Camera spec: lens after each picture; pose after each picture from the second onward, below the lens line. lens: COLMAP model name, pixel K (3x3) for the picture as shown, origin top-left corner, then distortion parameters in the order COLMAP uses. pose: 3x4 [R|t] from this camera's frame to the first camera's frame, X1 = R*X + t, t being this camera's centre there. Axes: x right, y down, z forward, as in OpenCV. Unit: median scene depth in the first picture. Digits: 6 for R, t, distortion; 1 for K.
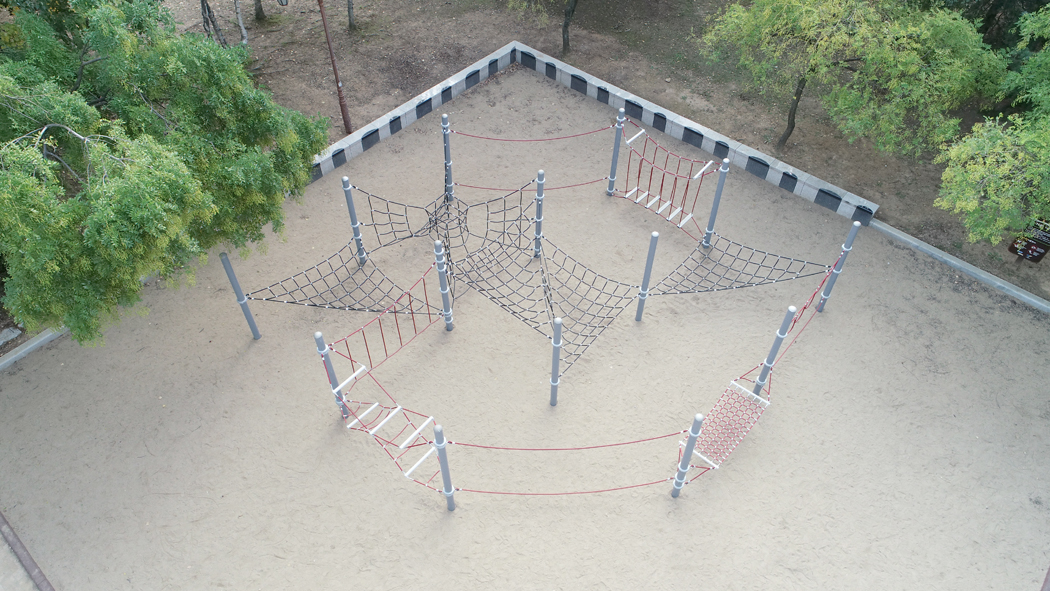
lens RADIAL K [[719.6, 0, 524.9], [0, 719.6, 295.4], [0, 0, 1]] dist [0.003253, 0.000374]
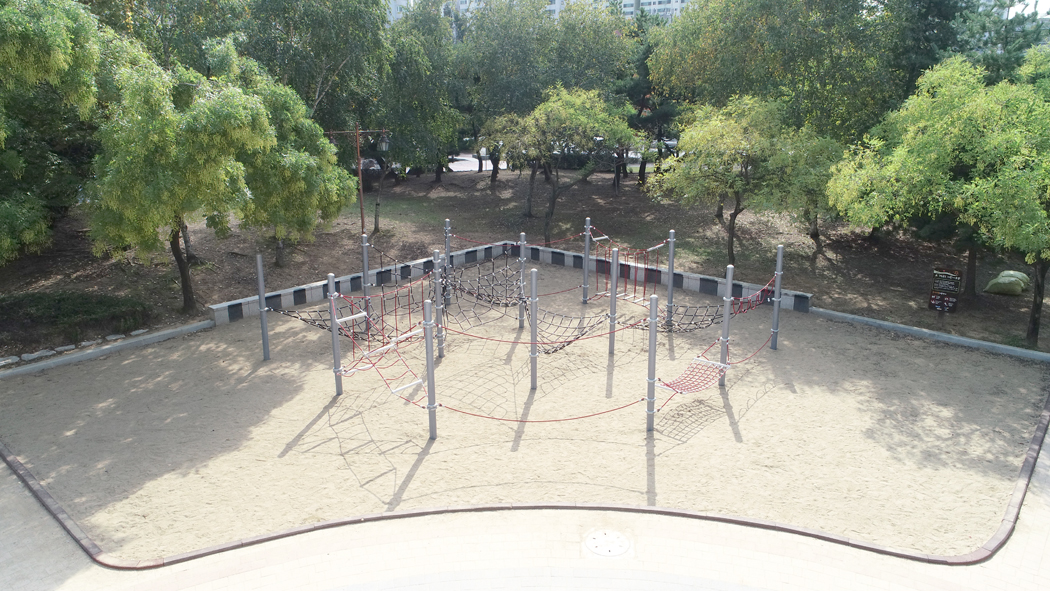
lens RADIAL K [[719.6, 0, 525.0], [0, 719.6, 294.6], [0, 0, 1]] dist [0.003253, 0.000374]
pose [[0.999991, -0.004158, -0.000516, 0.024844], [0.003180, 0.833353, -0.552732, 0.556355], [0.002729, 0.552725, 0.833359, 0.023775]]
